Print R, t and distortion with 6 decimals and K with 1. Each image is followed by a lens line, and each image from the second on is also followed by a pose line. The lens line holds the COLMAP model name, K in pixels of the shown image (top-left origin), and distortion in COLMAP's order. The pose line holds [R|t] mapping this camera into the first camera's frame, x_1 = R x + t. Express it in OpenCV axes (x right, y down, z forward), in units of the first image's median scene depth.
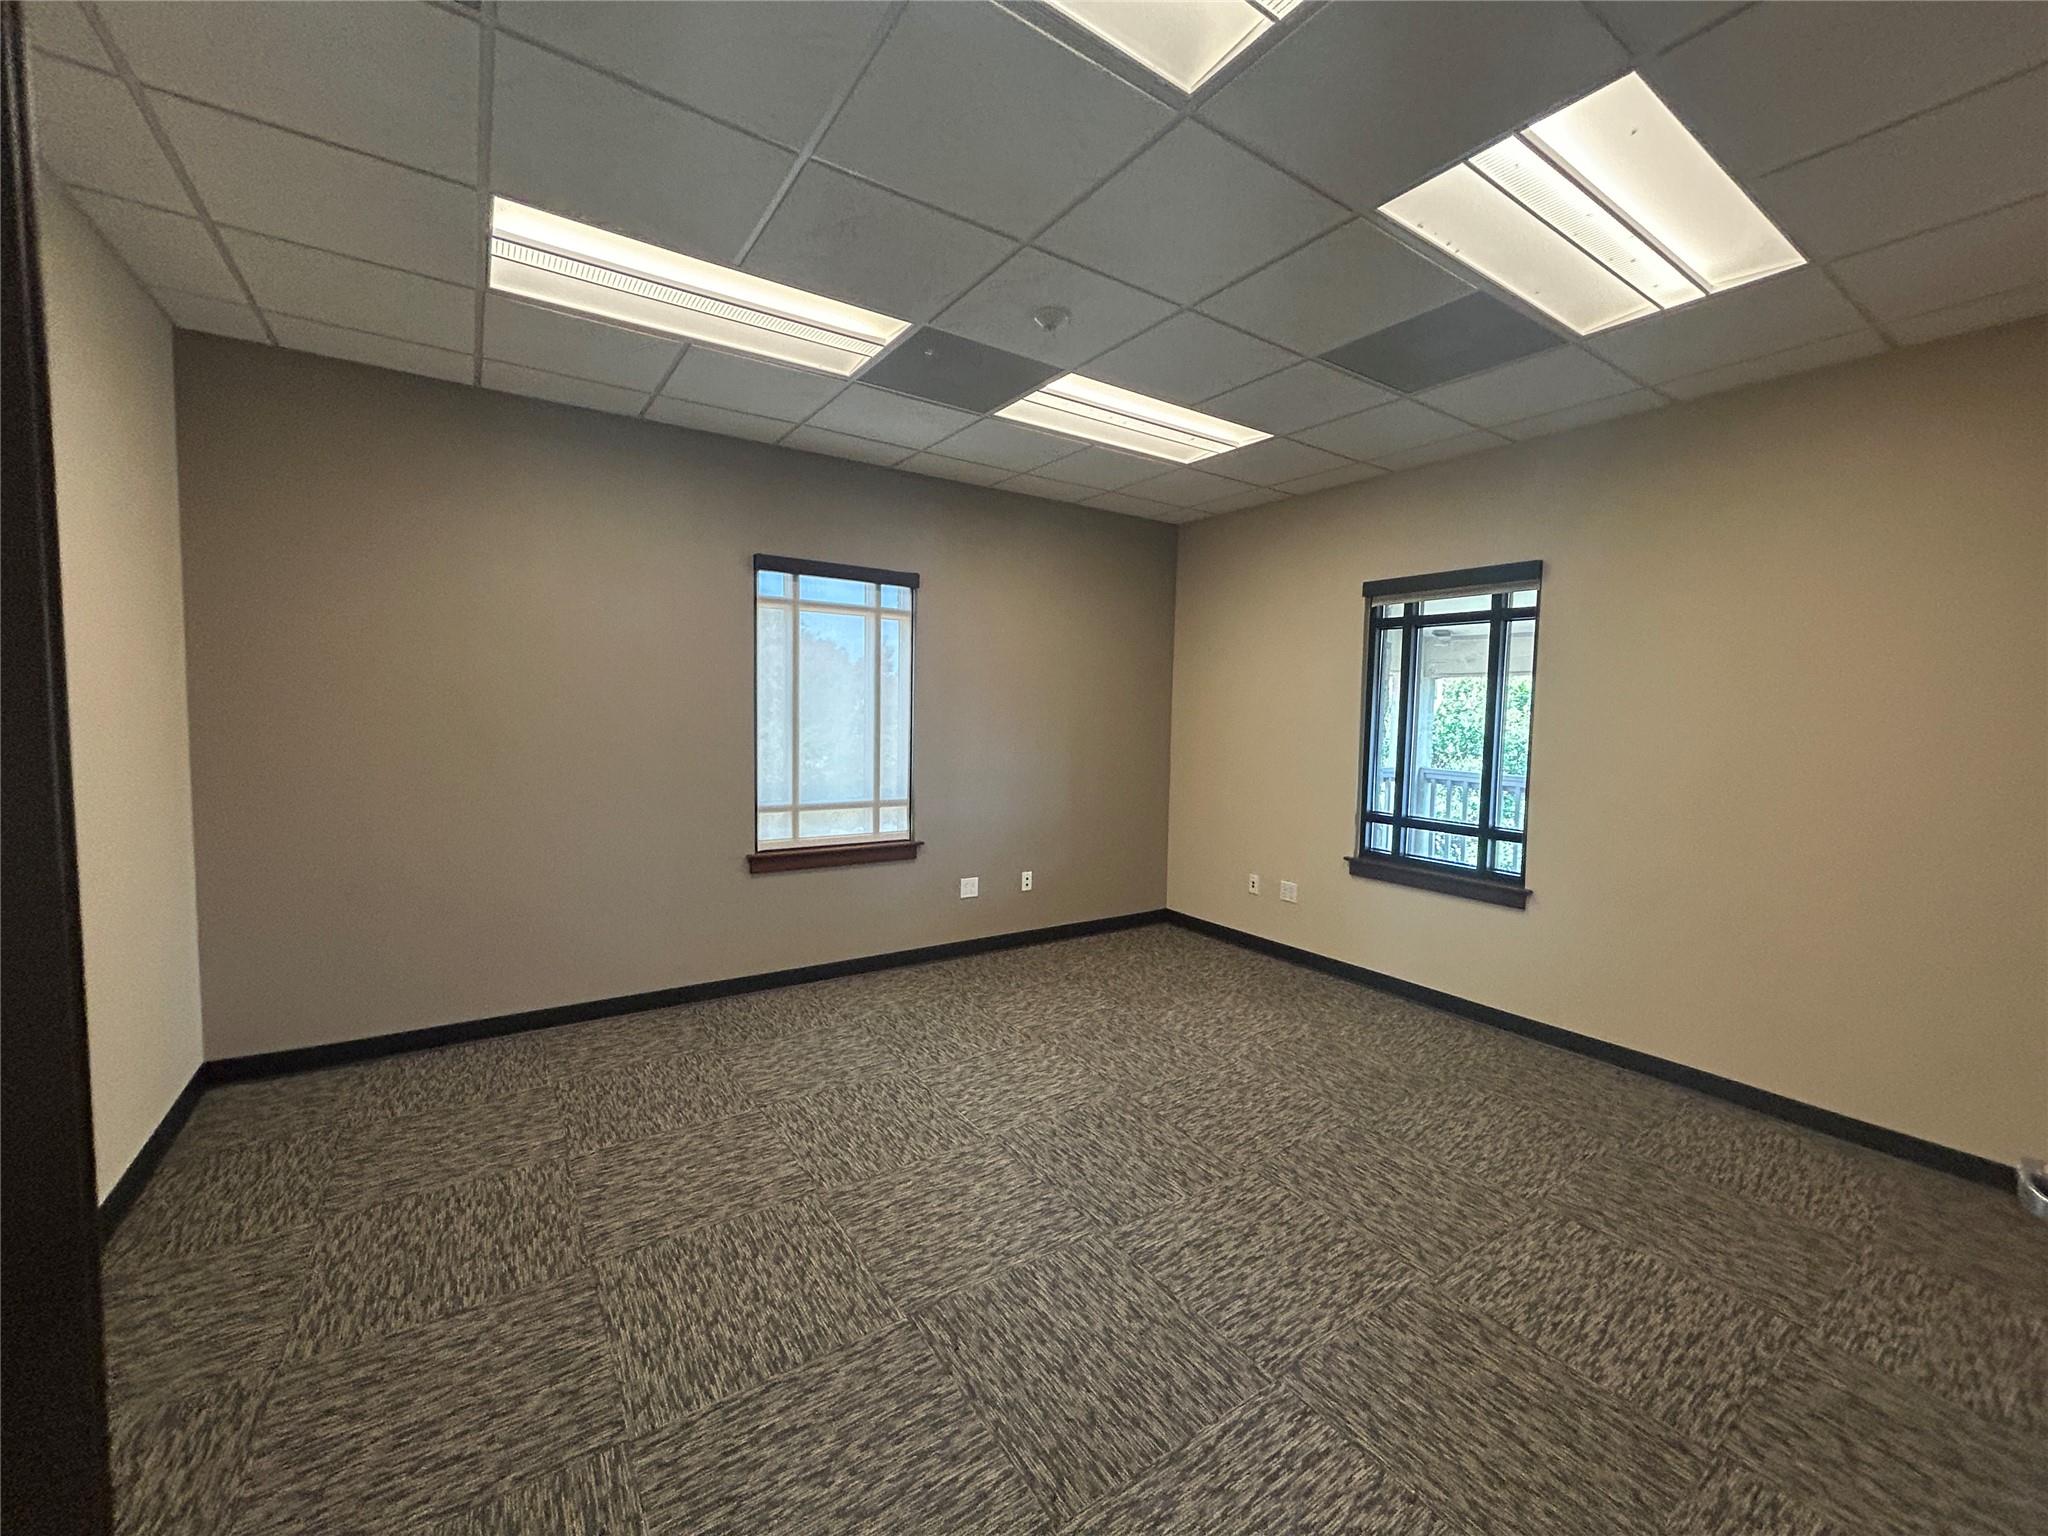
lens RADIAL K [[820.6, 0, 1036.6], [0, 820.6, 767.5], [0, 0, 1]] dist [0.000199, 0.000805]
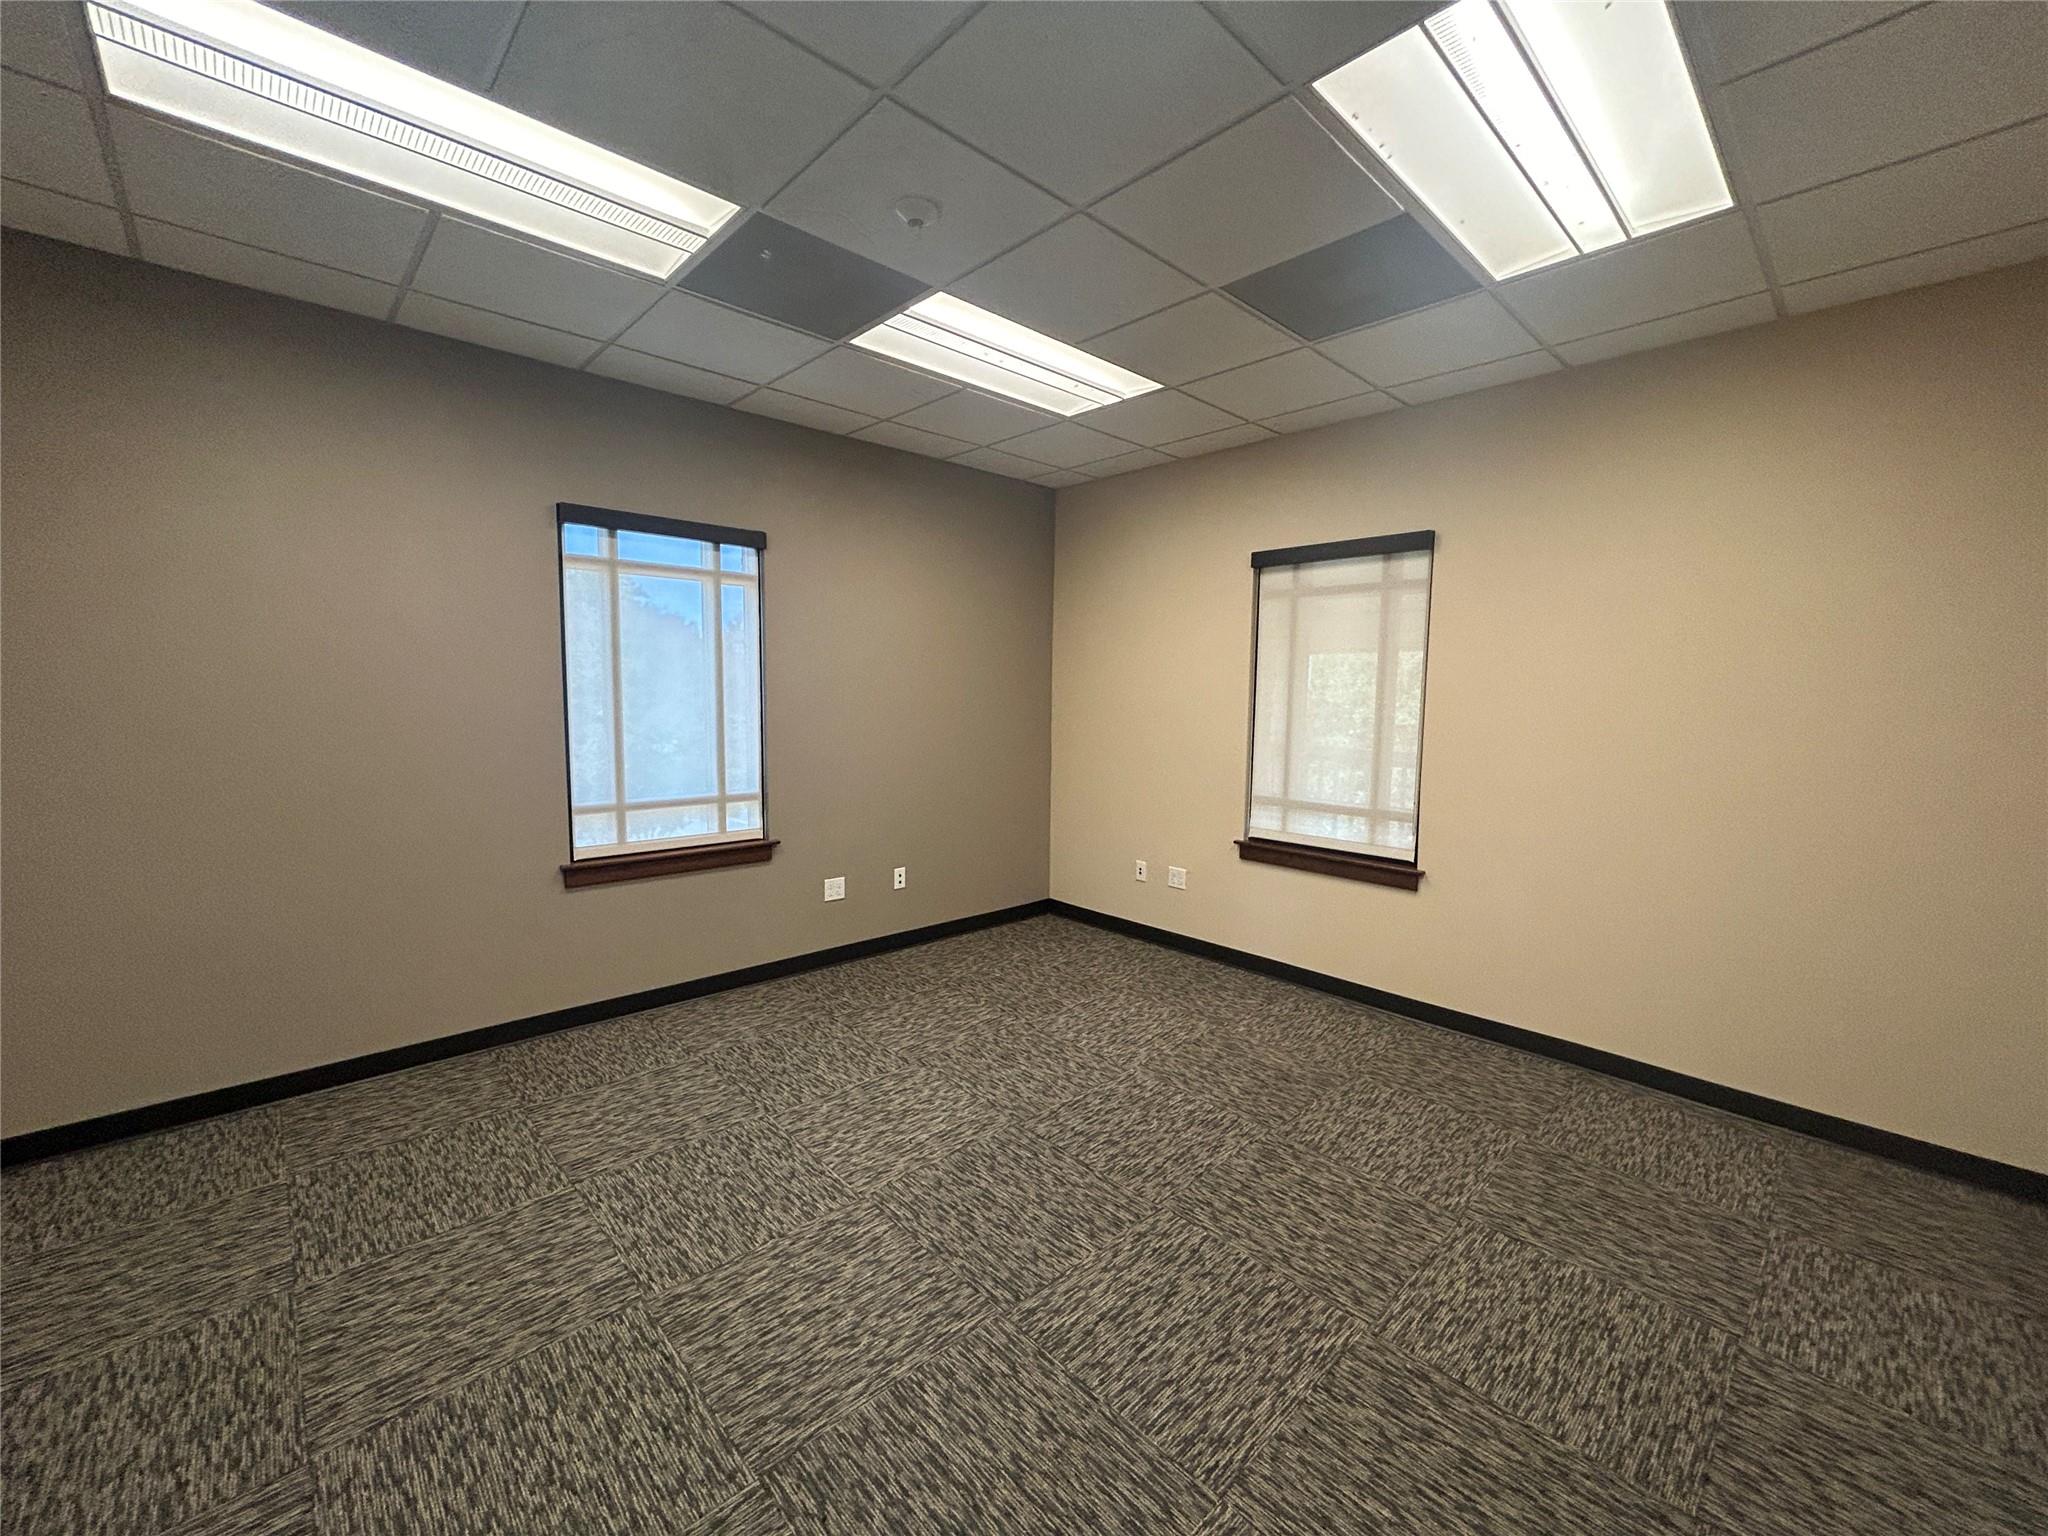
lens RADIAL K [[820.6, 0, 1031.9], [0, 820.6, 765.7], [0, 0, 1]] dist [0.000199, 0.000805]
pose [[0.988173, -0.021579, 0.151815, -0.004244], [0.017694, 0.999482, 0.026896, -0.013572], [-0.152317, -0.023892, 0.988043, 0.147912]]
